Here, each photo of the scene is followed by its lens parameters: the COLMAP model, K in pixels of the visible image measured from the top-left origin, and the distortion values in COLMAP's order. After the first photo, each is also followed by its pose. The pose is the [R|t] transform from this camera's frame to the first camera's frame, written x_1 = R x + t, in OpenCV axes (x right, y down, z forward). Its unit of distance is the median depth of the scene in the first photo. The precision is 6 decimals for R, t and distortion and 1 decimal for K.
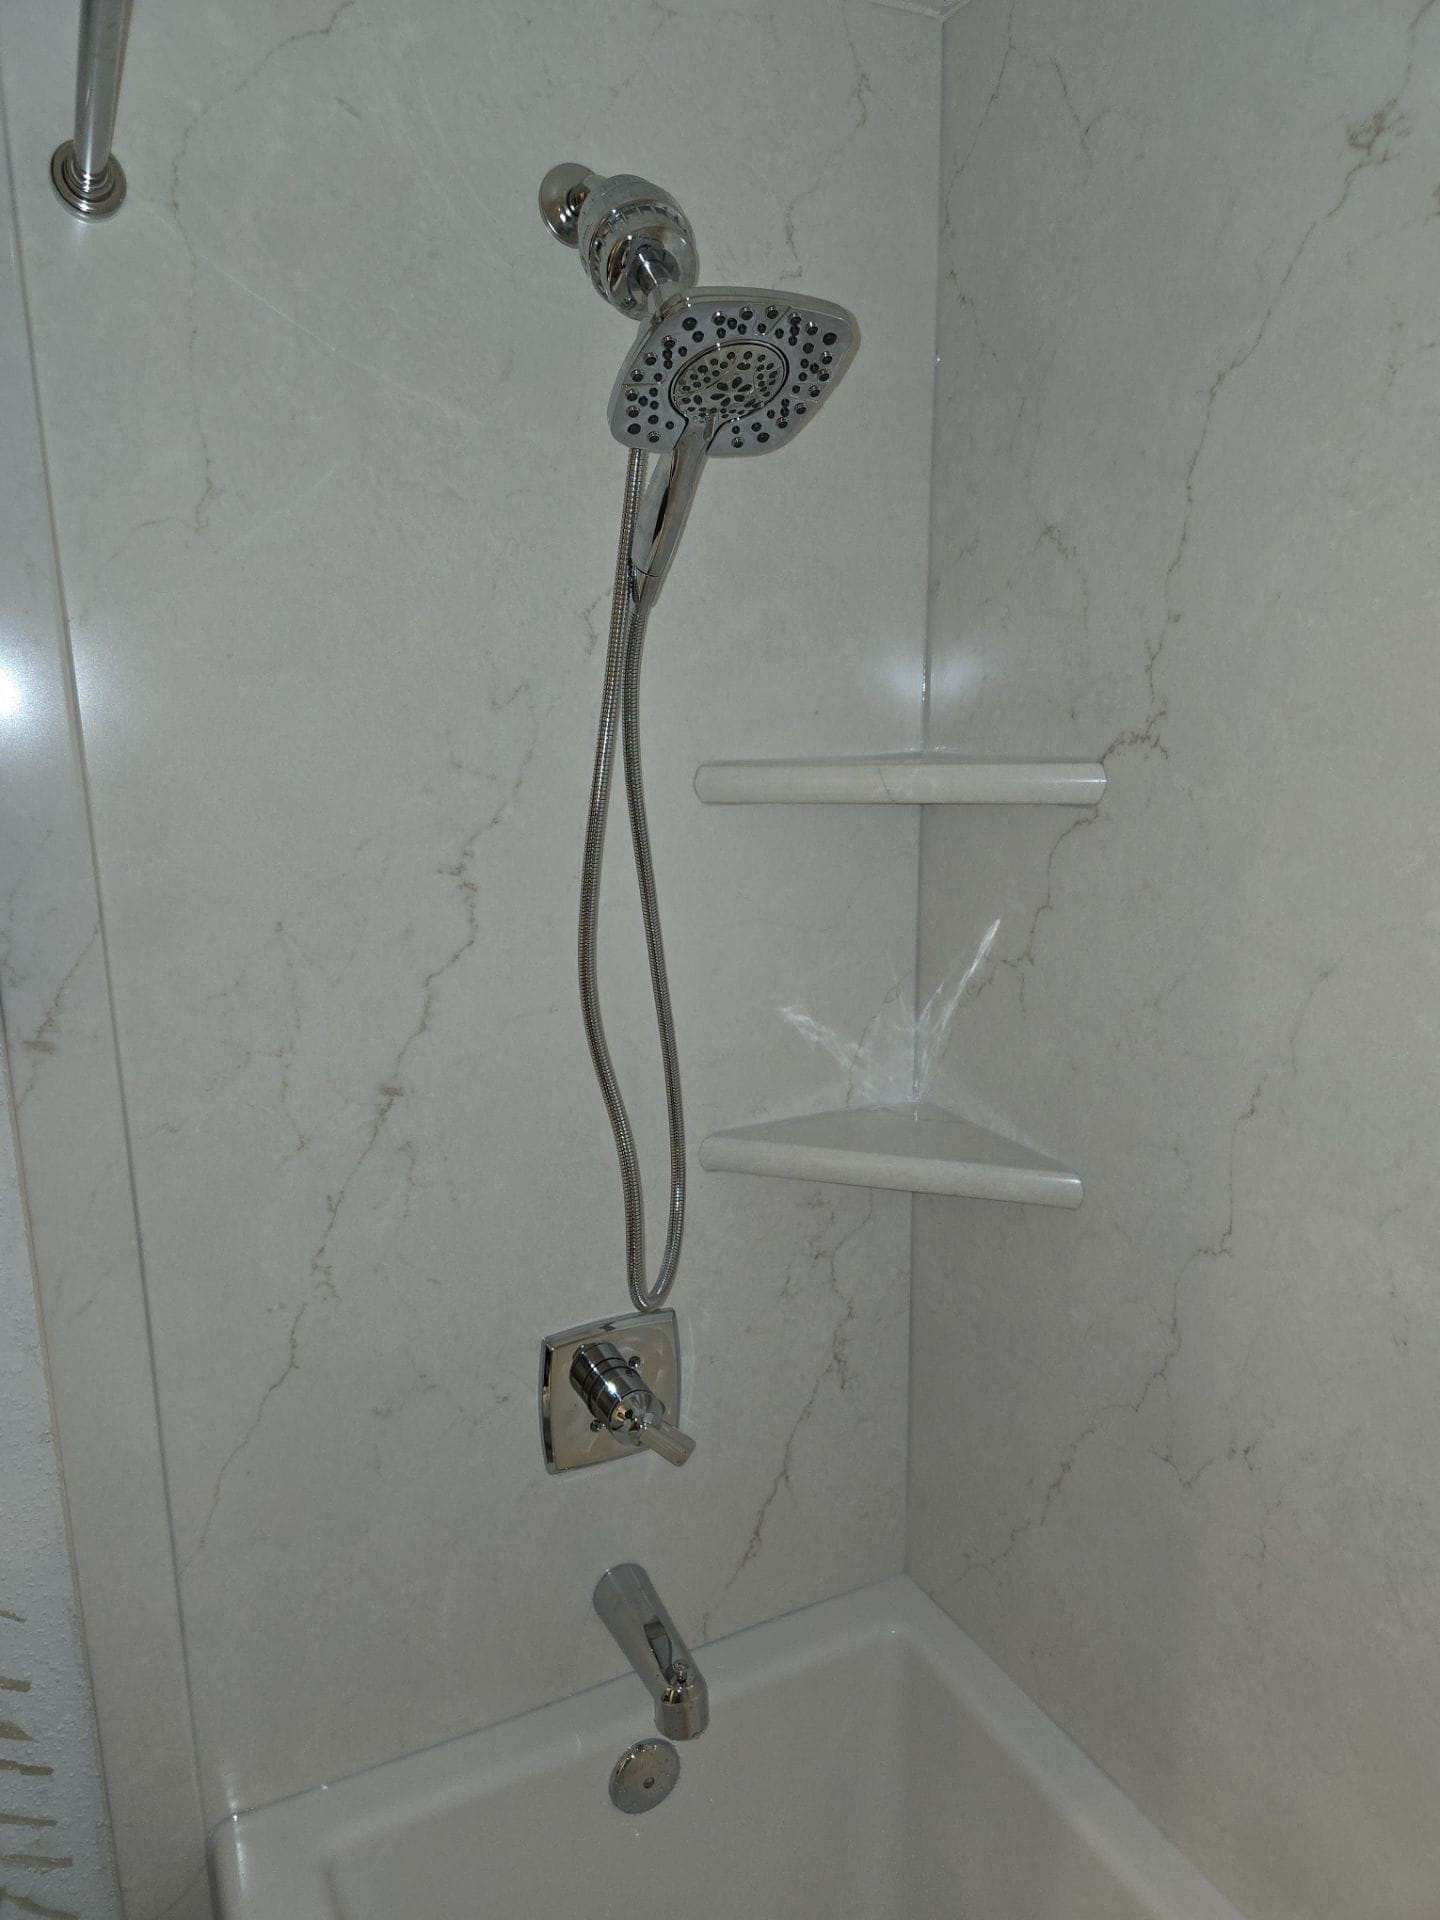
lens RADIAL K [[1298.5, 0, 726.8], [0, 1298.5, 968.5], [0, 0, 1]] dist [0.054154, -0.052158]
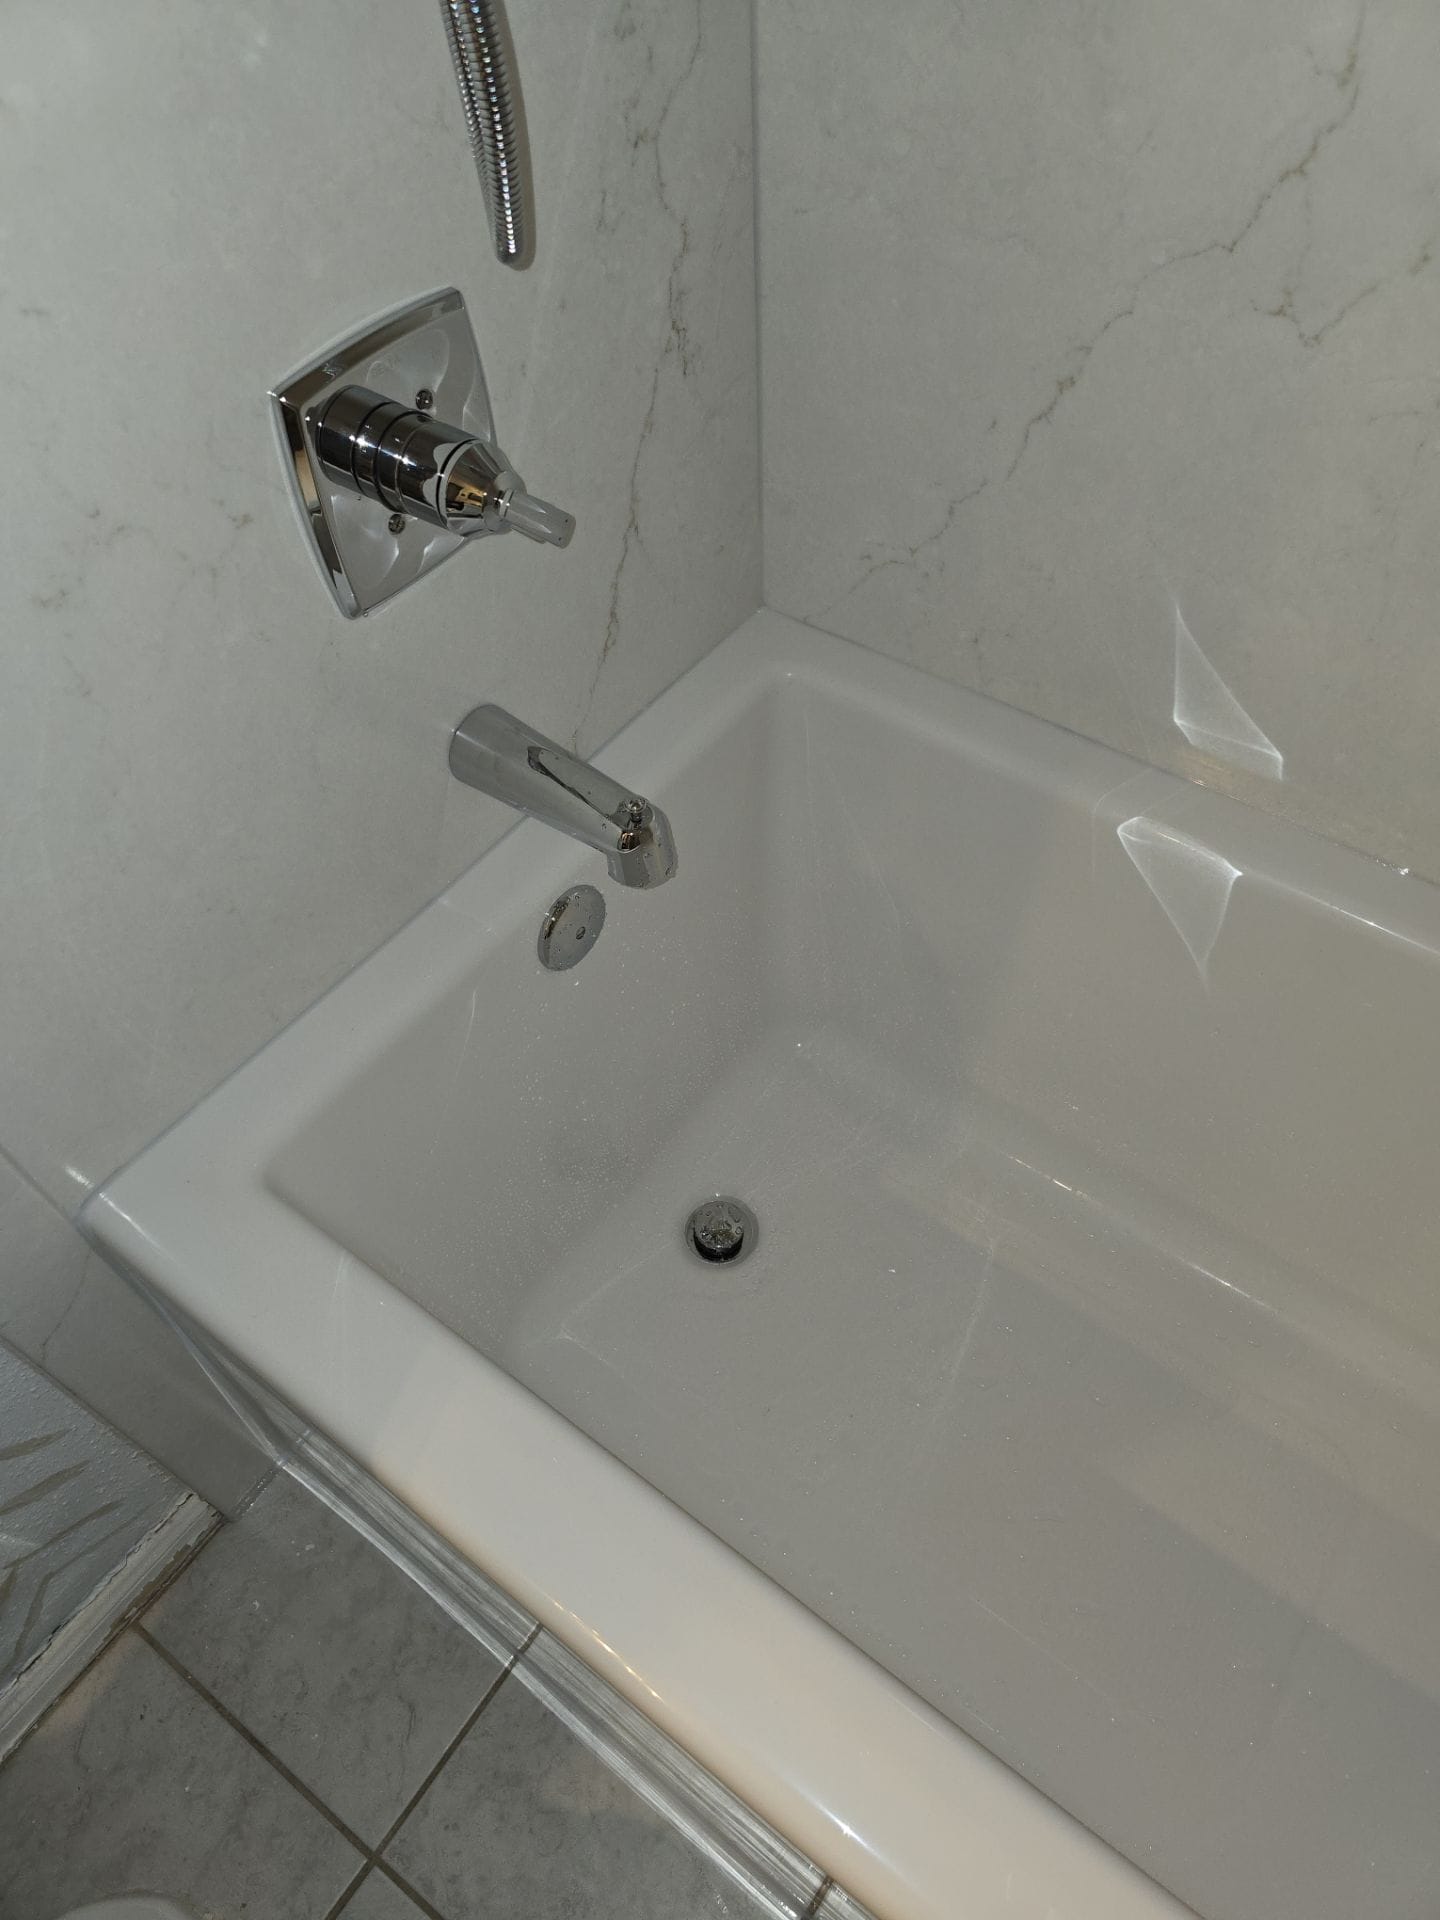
lens RADIAL K [[1298.5, 0, 726.8], [0, 1298.5, 968.5], [0, 0, 1]] dist [0.054154, -0.052158]
pose [[0.891366, -0.373010, 0.257547, -0.191806], [0.122600, 0.745394, 0.655253, 0.121657], [-0.436390, -0.552495, 0.710150, 0.378843]]
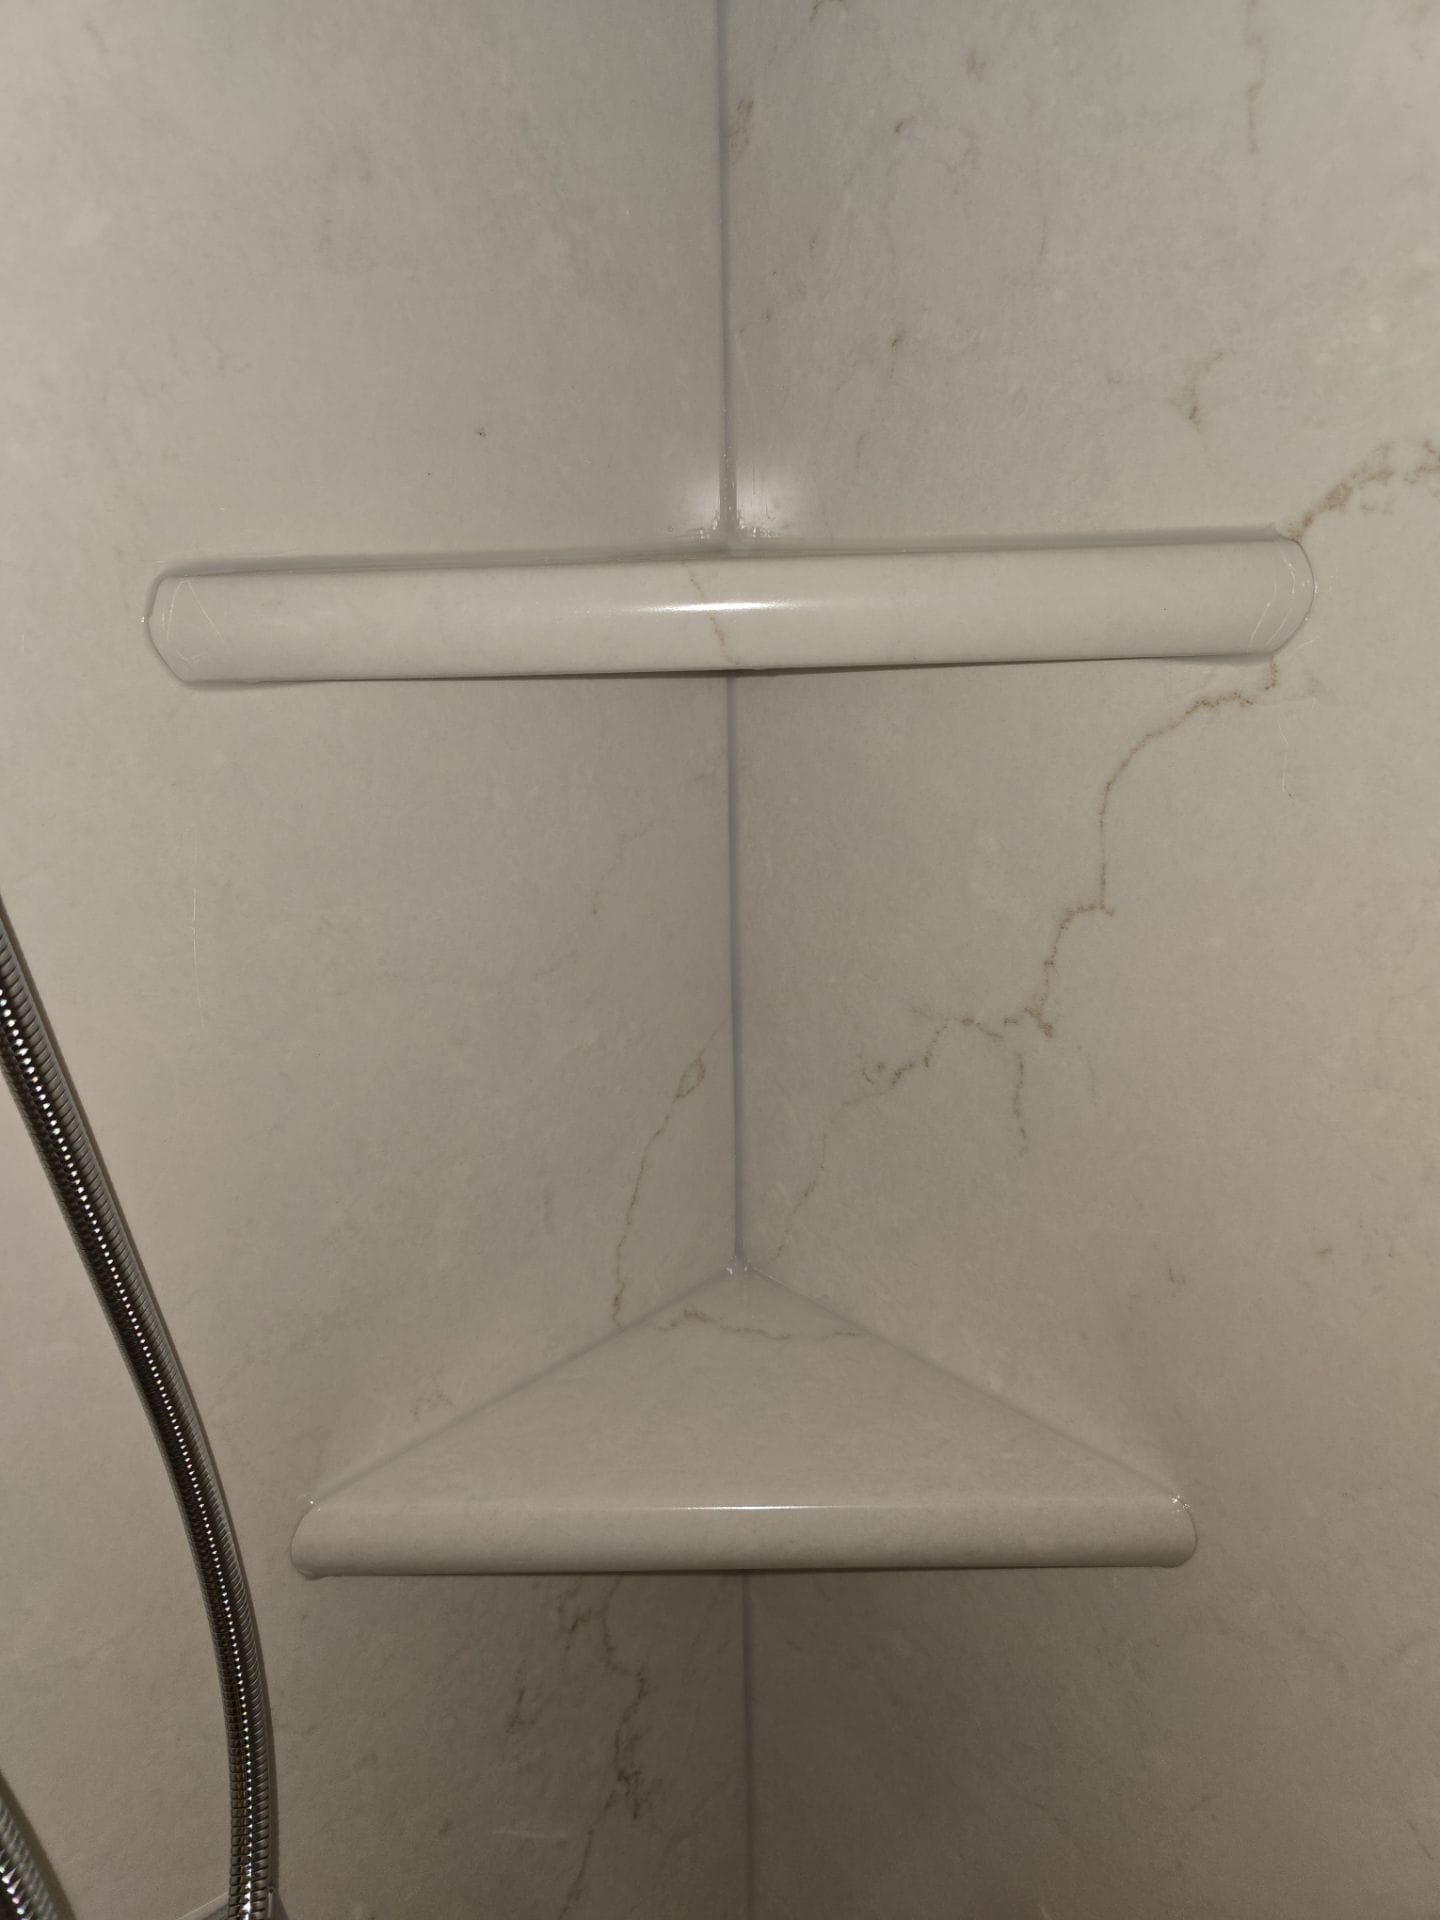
lens RADIAL K [[1298.5, 0, 726.8], [0, 1298.5, 968.5], [0, 0, 1]] dist [0.054154, -0.052158]
pose [[0.953959, -0.104709, 0.281067, 0.012660], [0.072067, 0.989651, 0.124087, -0.079392], [-0.291151, -0.098118, 0.951632, 0.570364]]
